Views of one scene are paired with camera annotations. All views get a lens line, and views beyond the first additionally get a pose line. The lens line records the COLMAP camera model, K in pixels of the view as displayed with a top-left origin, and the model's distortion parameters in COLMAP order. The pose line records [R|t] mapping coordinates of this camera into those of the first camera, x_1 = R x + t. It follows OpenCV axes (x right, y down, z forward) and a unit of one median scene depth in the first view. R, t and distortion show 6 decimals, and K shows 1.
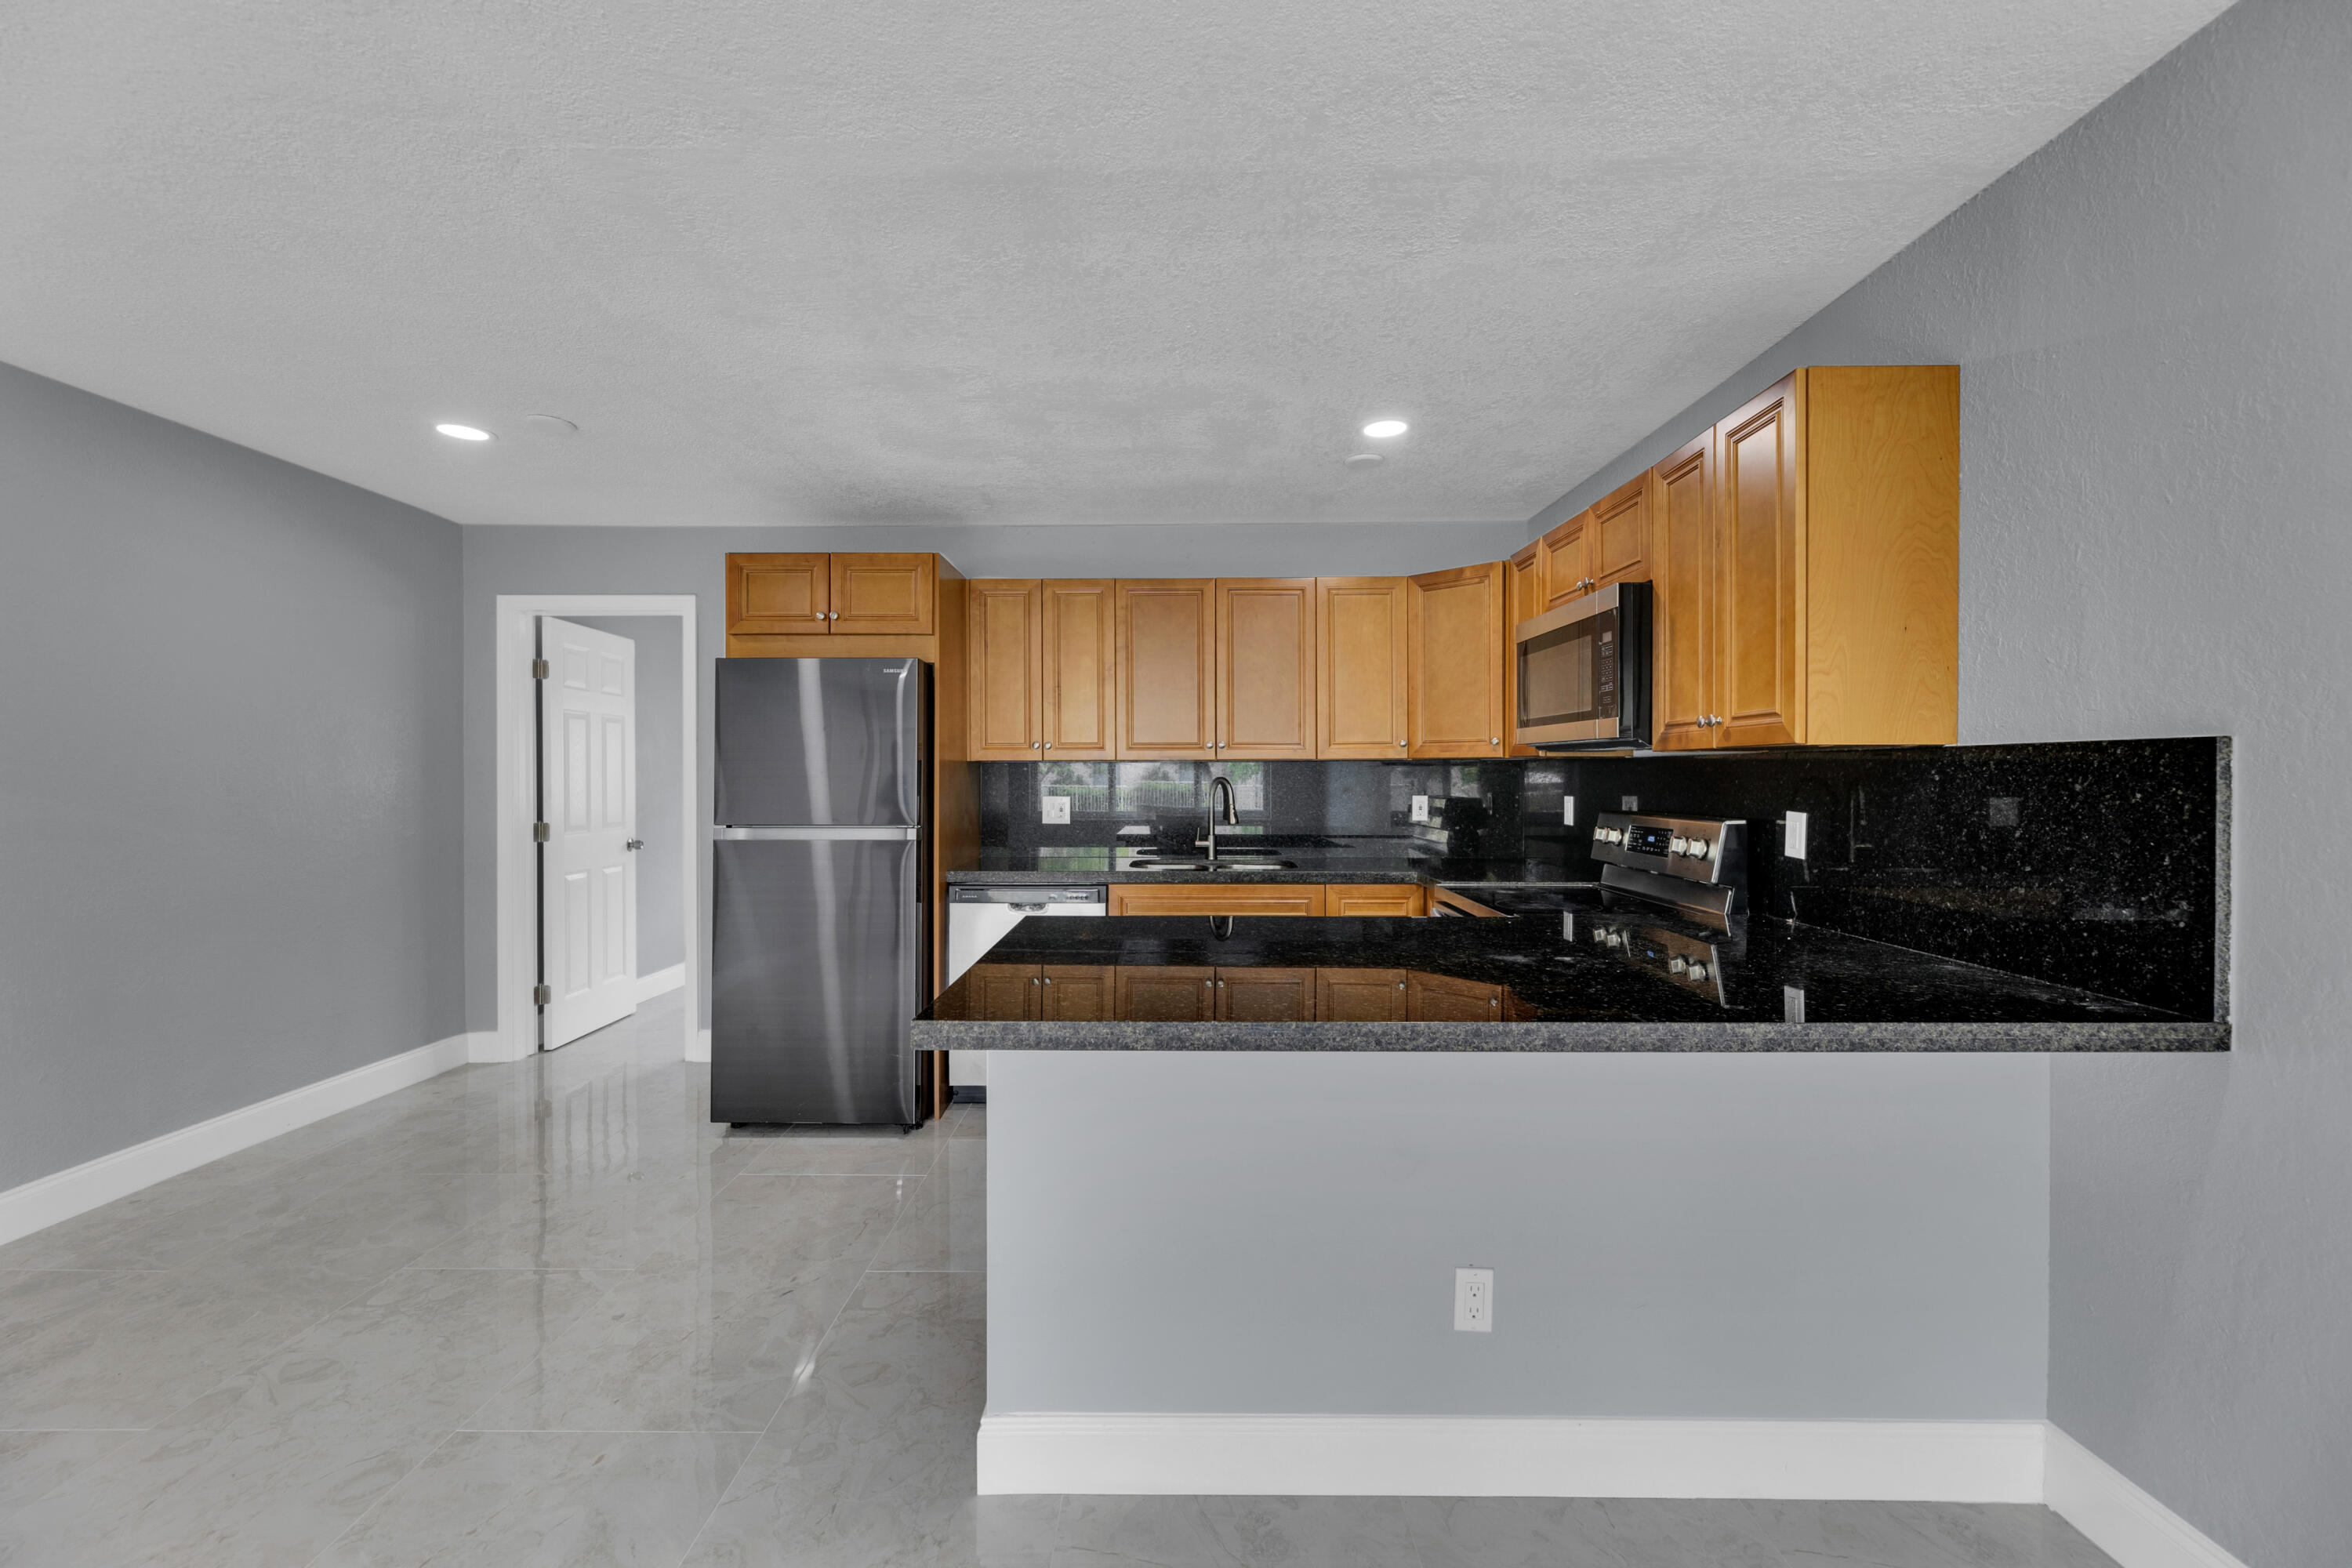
lens RADIAL K [[951.9, 0, 1168.8], [0, 951.9, 762.9], [0, 0, 1]] dist [0.001708, 0.000014]
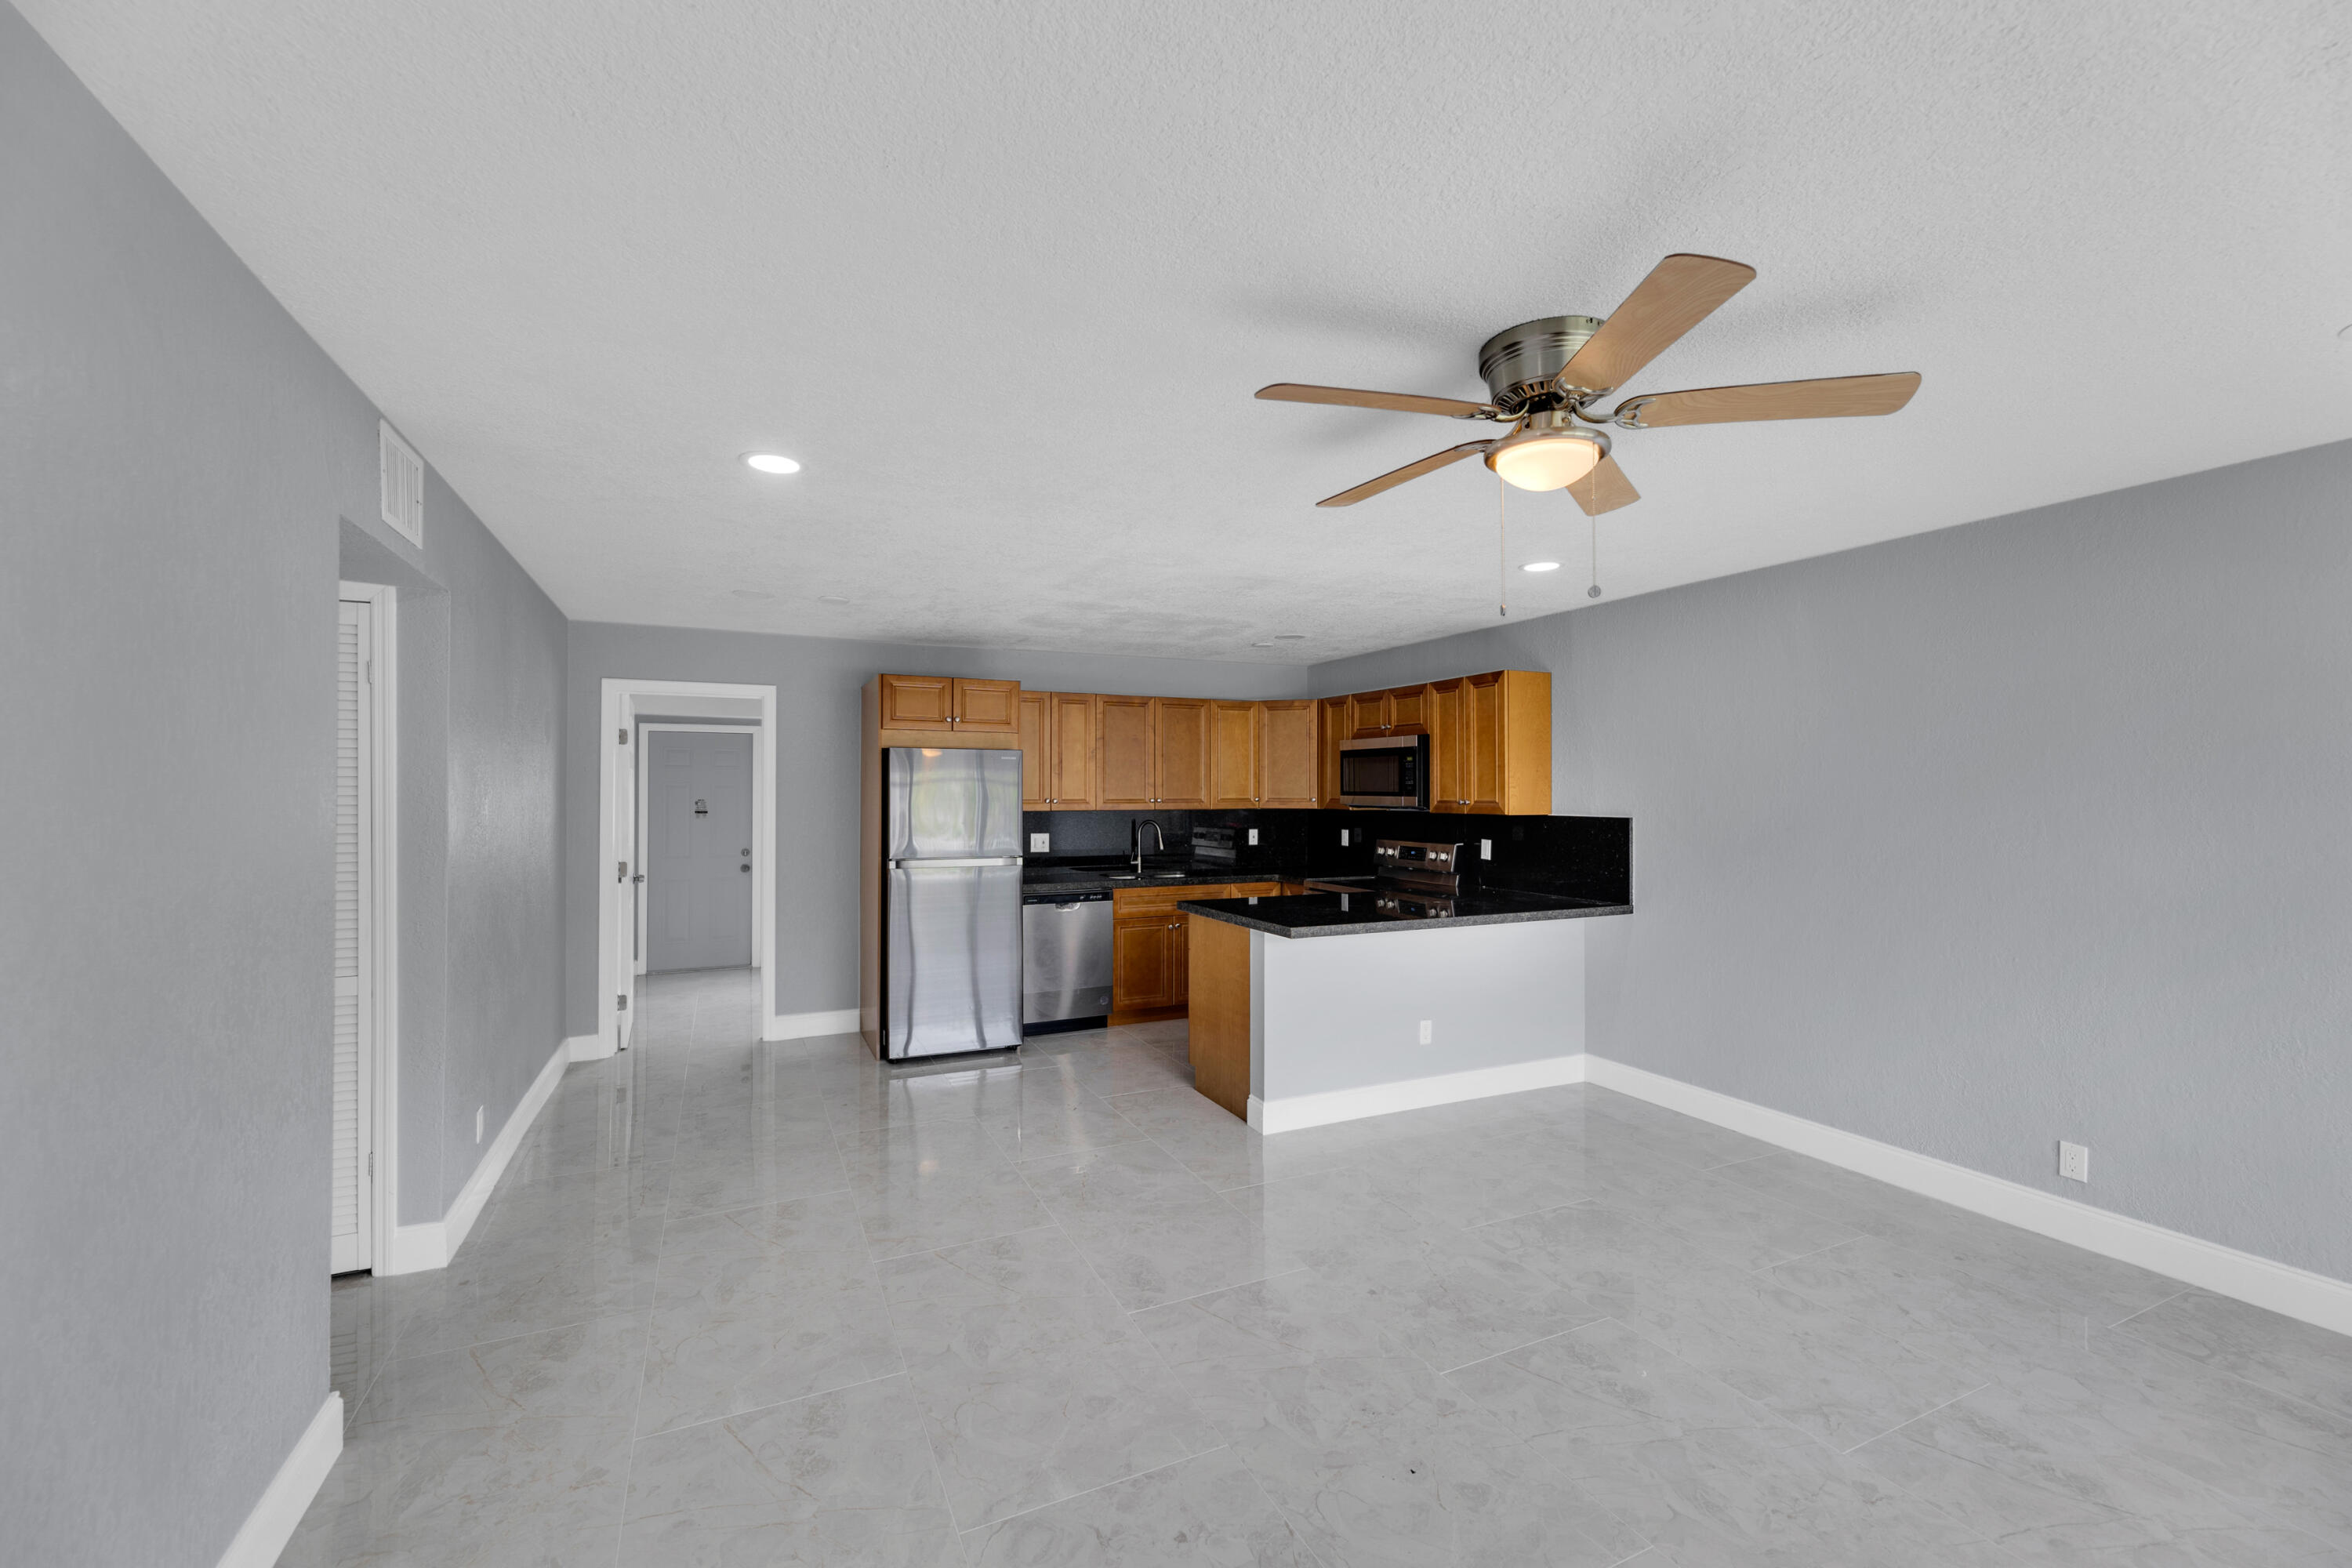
lens RADIAL K [[951.9, 0, 1168.8], [0, 951.9, 762.9], [0, 0, 1]] dist [0.001708, 0.000014]
pose [[0.902259, 0.014566, 0.430949, -0.966038], [-0.006644, 0.999780, -0.019883, -0.078119], [-0.431144, 0.015077, 0.902157, -0.708501]]
